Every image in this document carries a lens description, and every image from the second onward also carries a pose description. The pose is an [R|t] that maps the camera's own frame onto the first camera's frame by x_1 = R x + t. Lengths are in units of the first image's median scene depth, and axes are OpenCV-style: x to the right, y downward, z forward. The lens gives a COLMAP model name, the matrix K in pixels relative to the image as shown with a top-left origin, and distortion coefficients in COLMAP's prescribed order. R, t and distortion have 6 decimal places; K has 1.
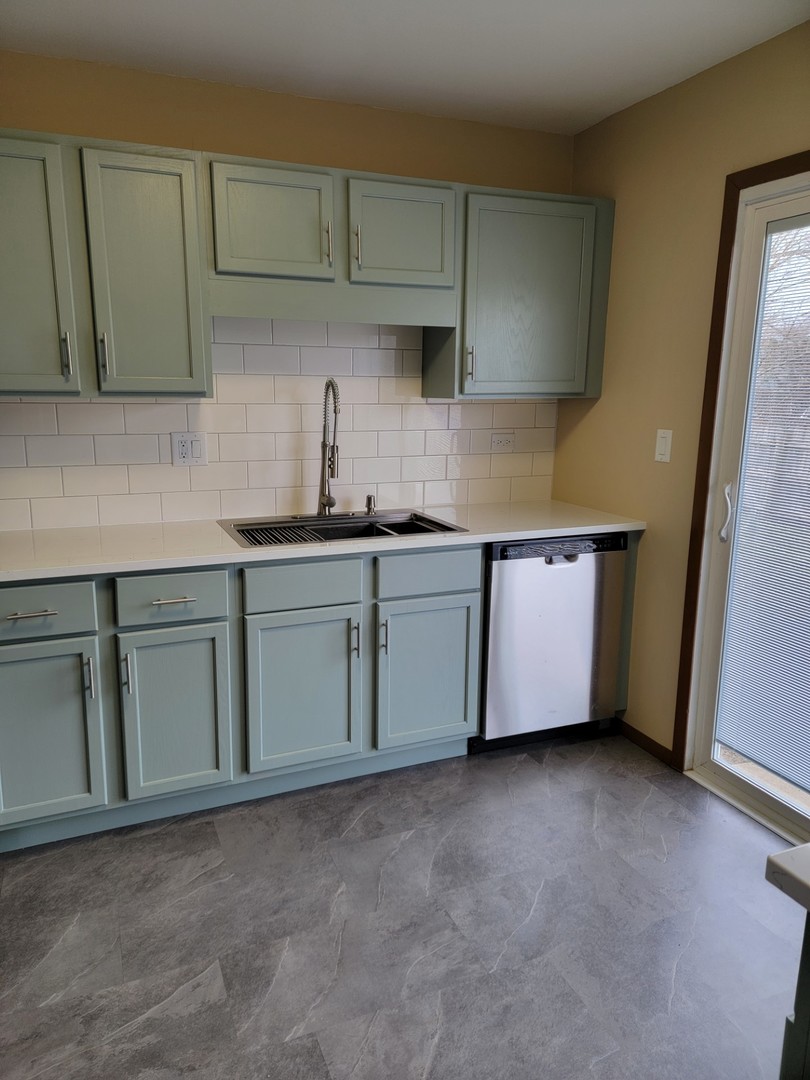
lens RADIAL K [[733.4, 0, 397.0], [0, 733.4, 522.8], [0, 0, 1]] dist [0.051865, -0.049324]
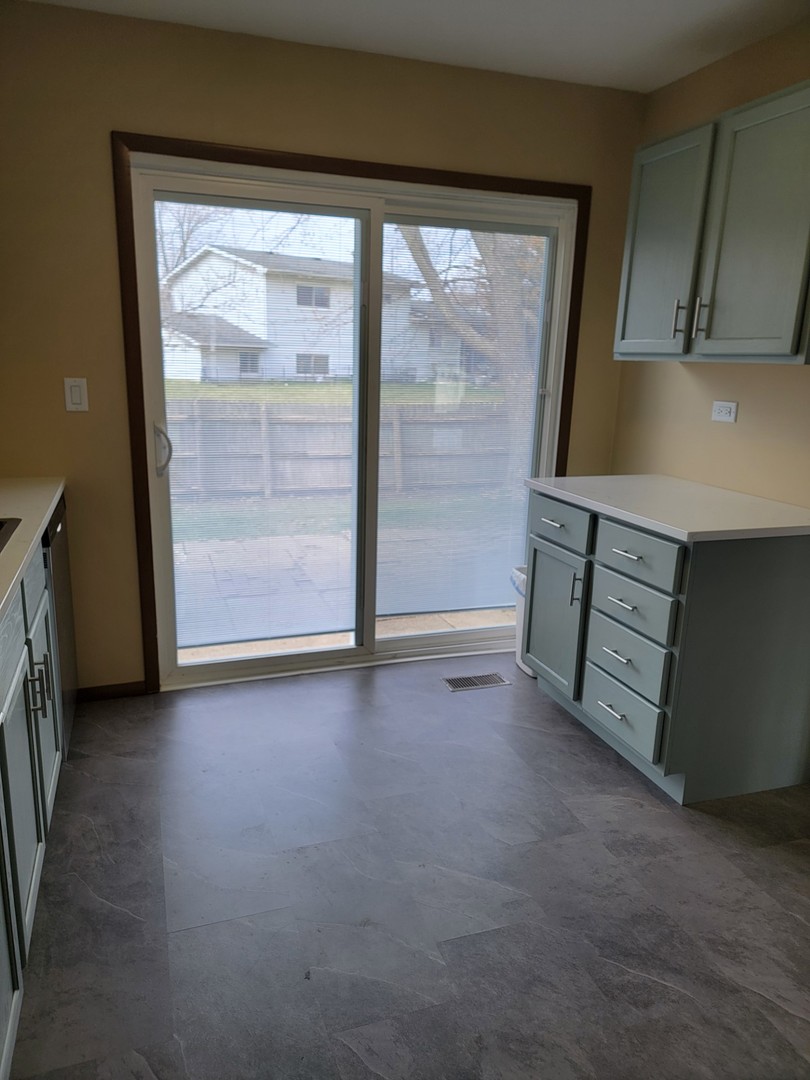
lens RADIAL K [[733.4, 0, 397.0], [0, 733.4, 522.8], [0, 0, 1]] dist [0.051865, -0.049324]
pose [[0.081182, -0.230357, 0.969714, -0.677117], [0.170389, 0.961810, 0.214215, -0.089695], [-0.982027, 0.147838, 0.117332, 0.563105]]
